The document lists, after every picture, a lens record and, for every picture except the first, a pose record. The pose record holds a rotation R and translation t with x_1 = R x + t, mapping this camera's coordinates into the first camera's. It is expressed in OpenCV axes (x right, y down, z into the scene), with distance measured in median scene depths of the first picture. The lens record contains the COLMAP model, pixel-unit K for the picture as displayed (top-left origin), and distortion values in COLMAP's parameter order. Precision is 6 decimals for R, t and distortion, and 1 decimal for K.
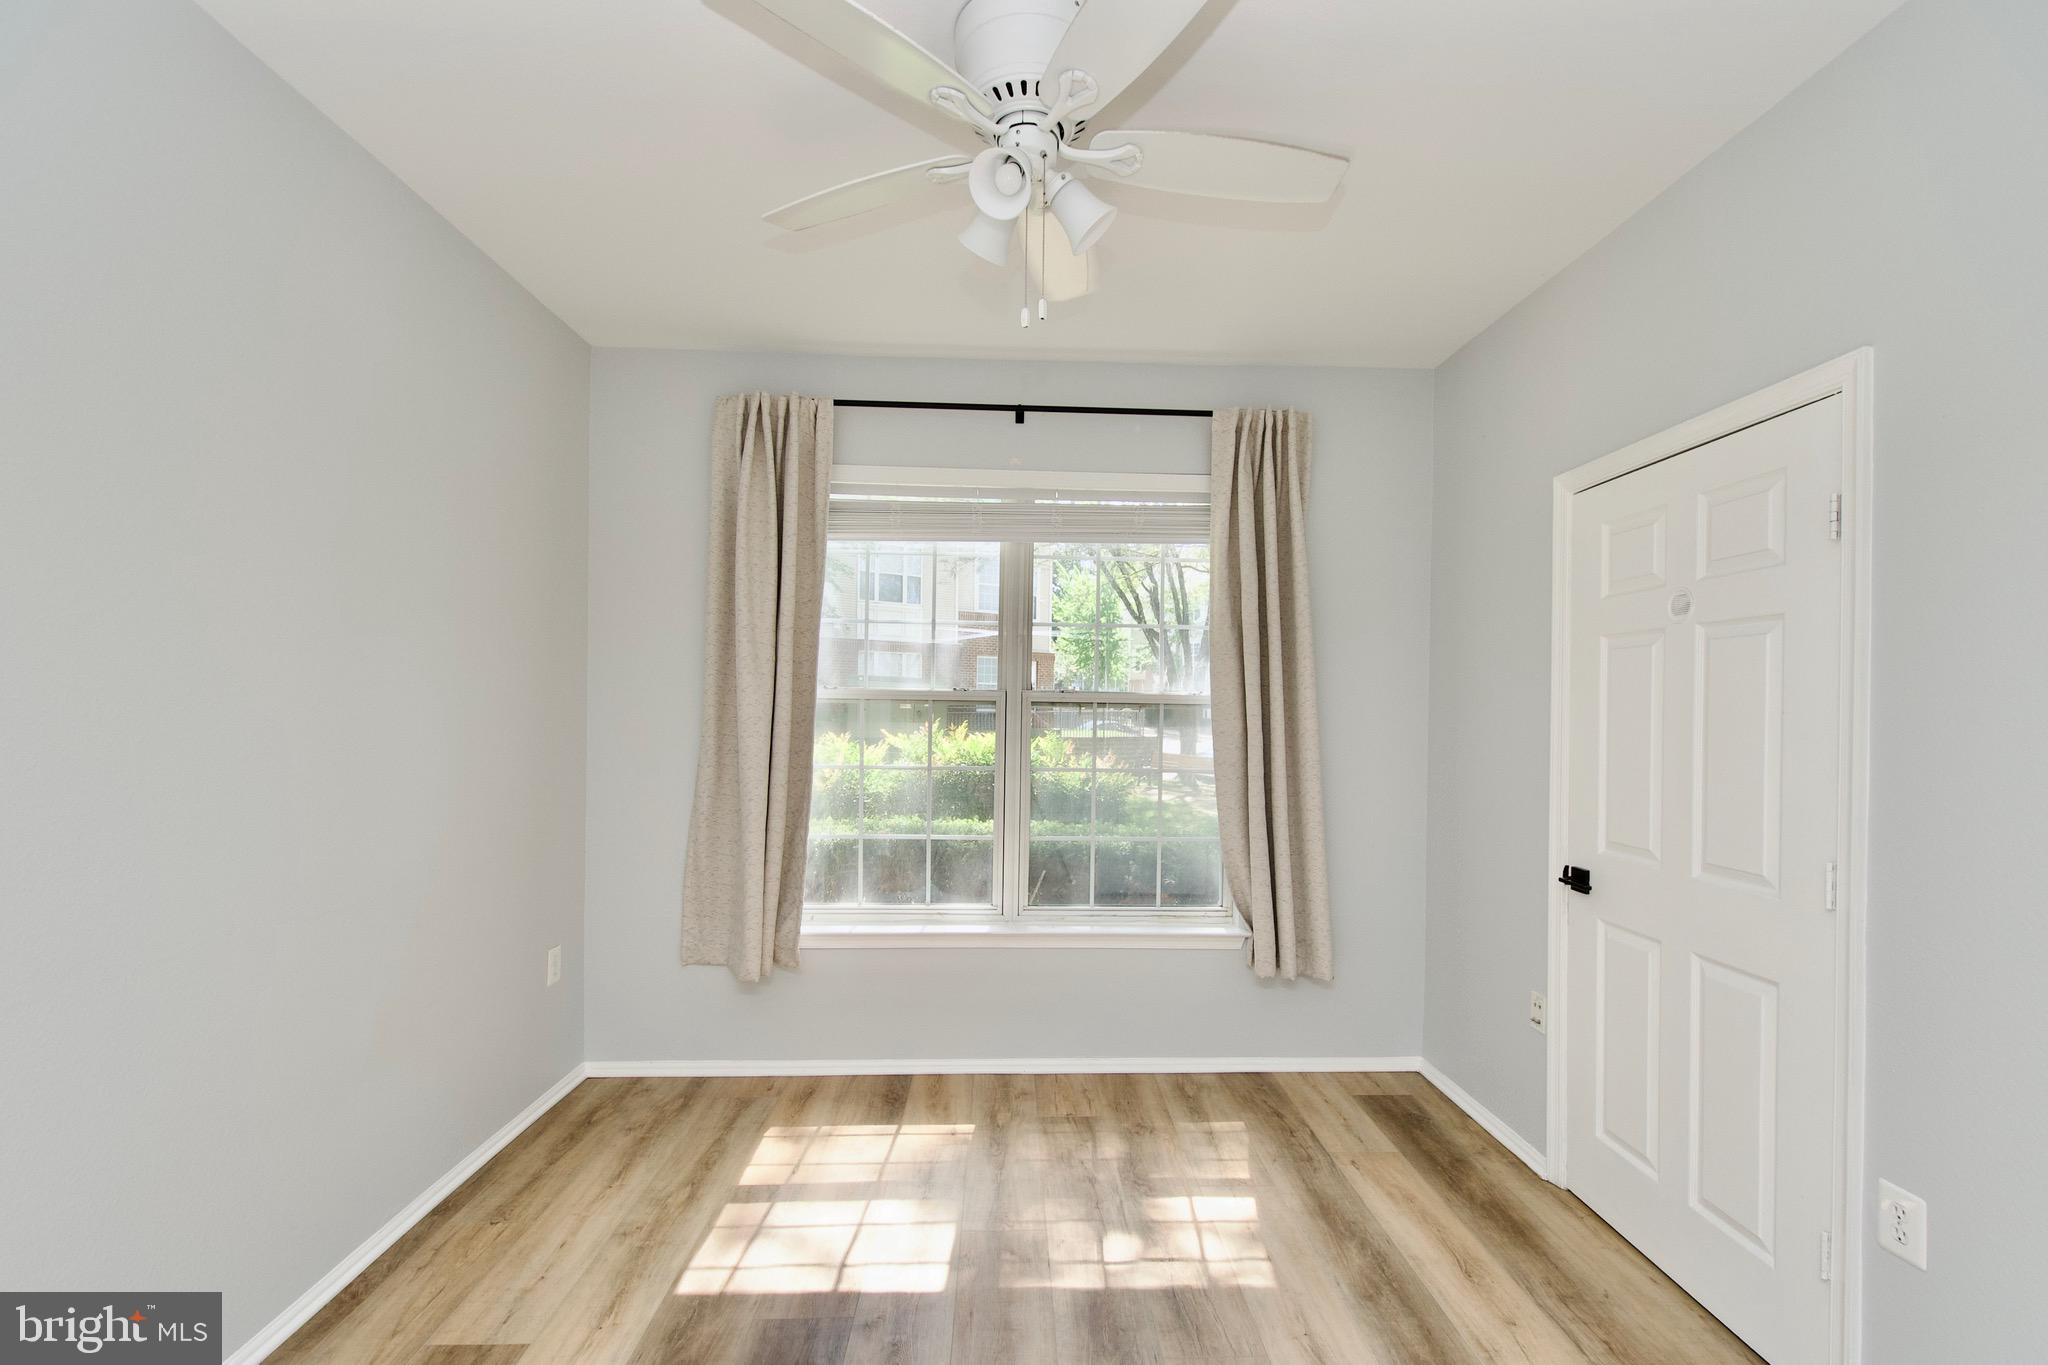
lens RADIAL K [[872.7, 0, 1027.3], [0, 872.7, 713.5], [0, 0, 1]] dist [0.015090, -0.008999]
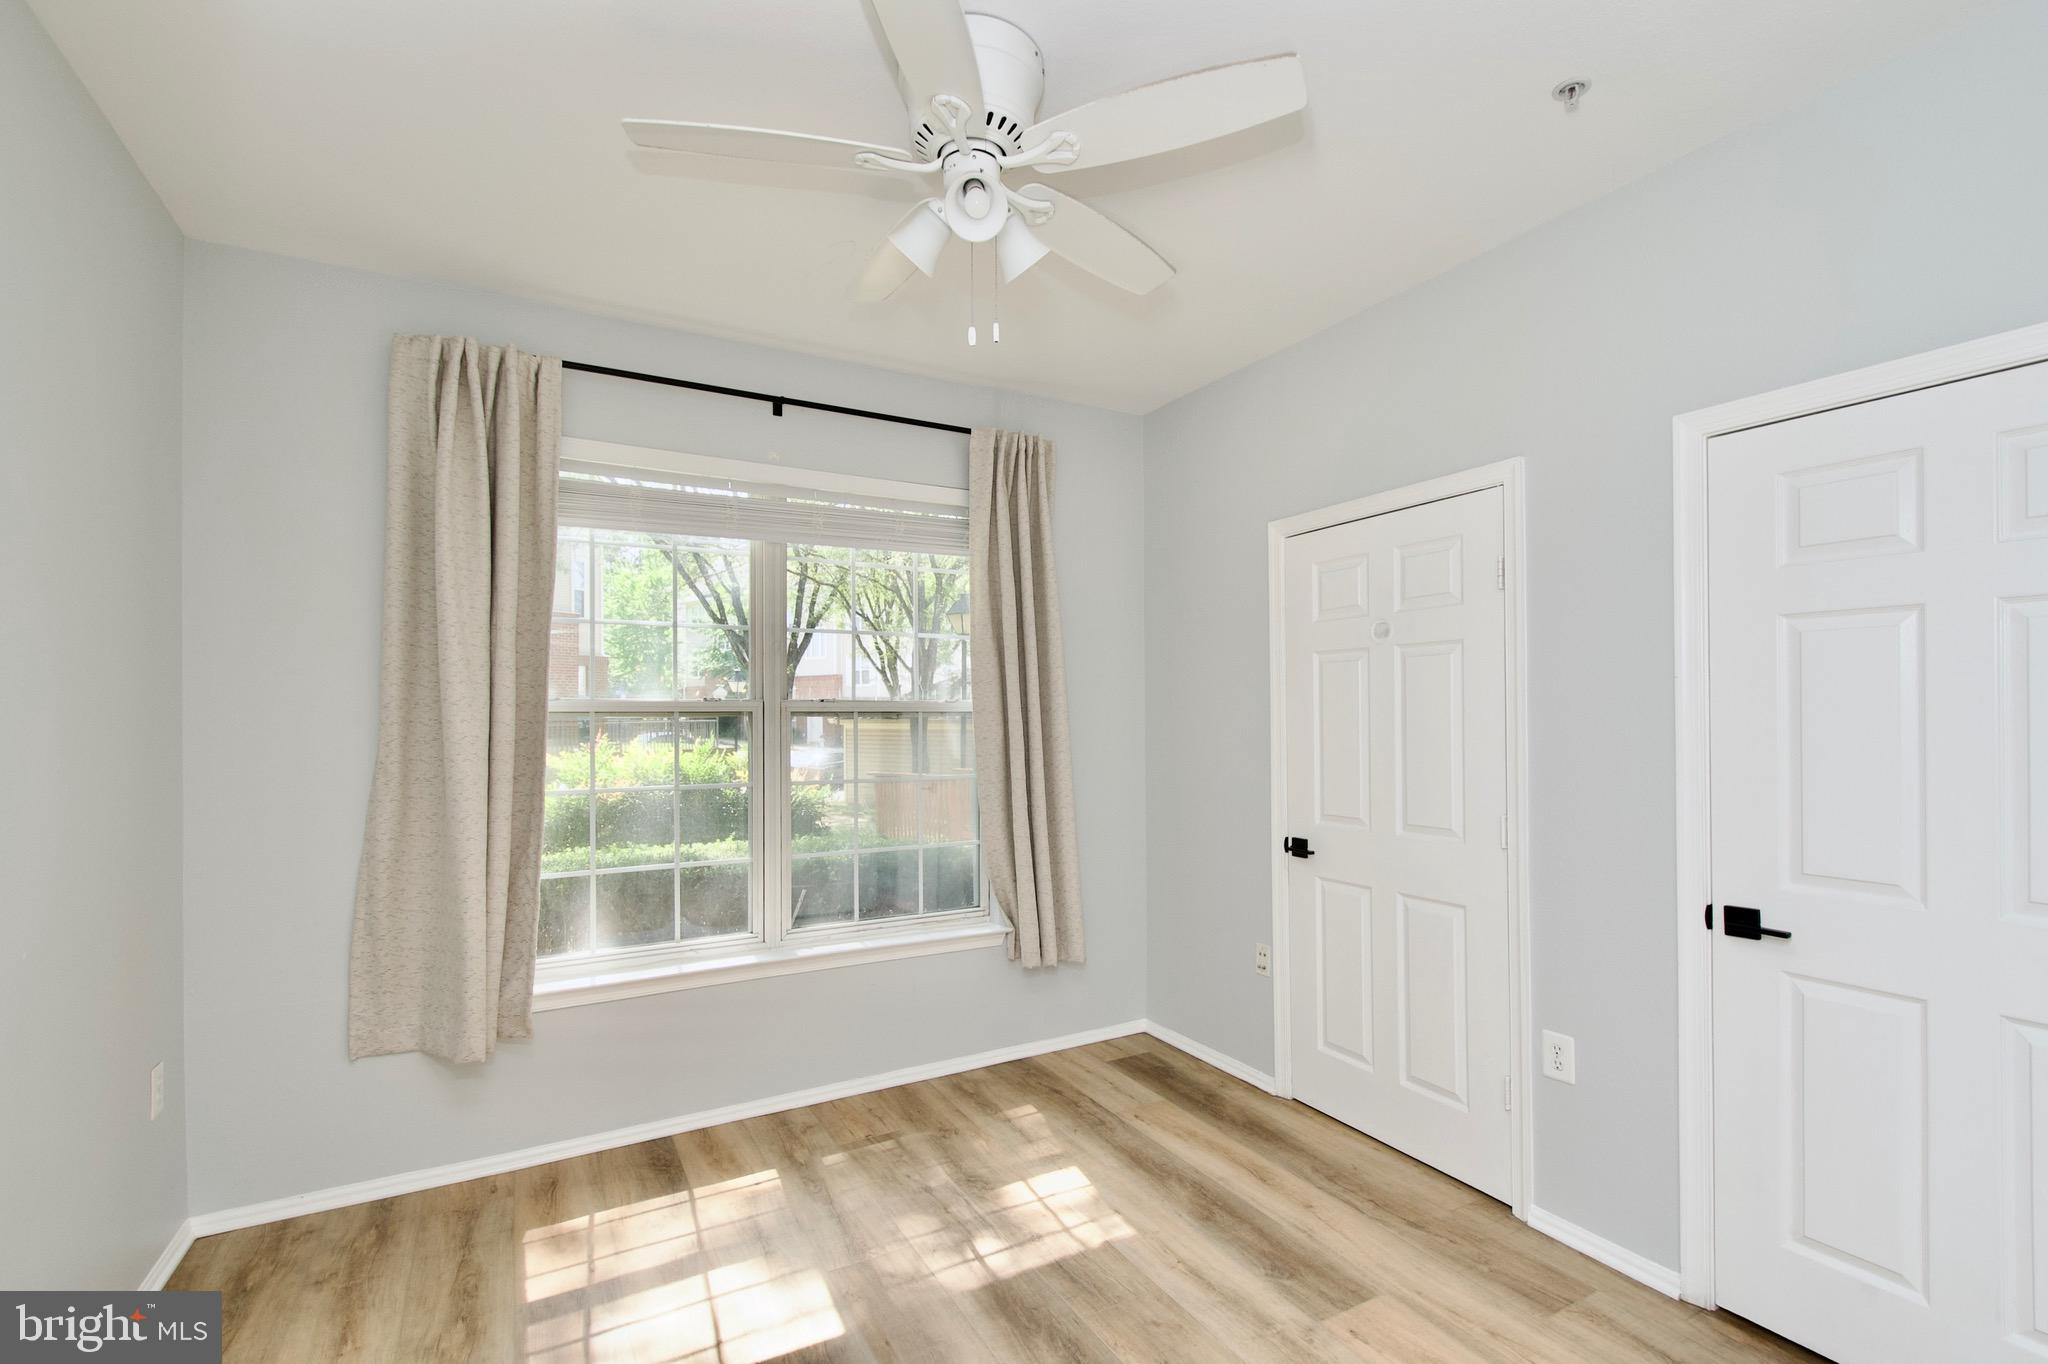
lens RADIAL K [[897.6, 0, 1041.0], [0, 897.6, 712.4], [0, 0, 1]] dist [0.008925, -0.005916]
pose [[0.894359, -0.016658, 0.447040, -0.207050], [0.020956, 0.999769, -0.004670, -0.002787], [-0.446859, 0.013545, 0.894502, 0.014220]]
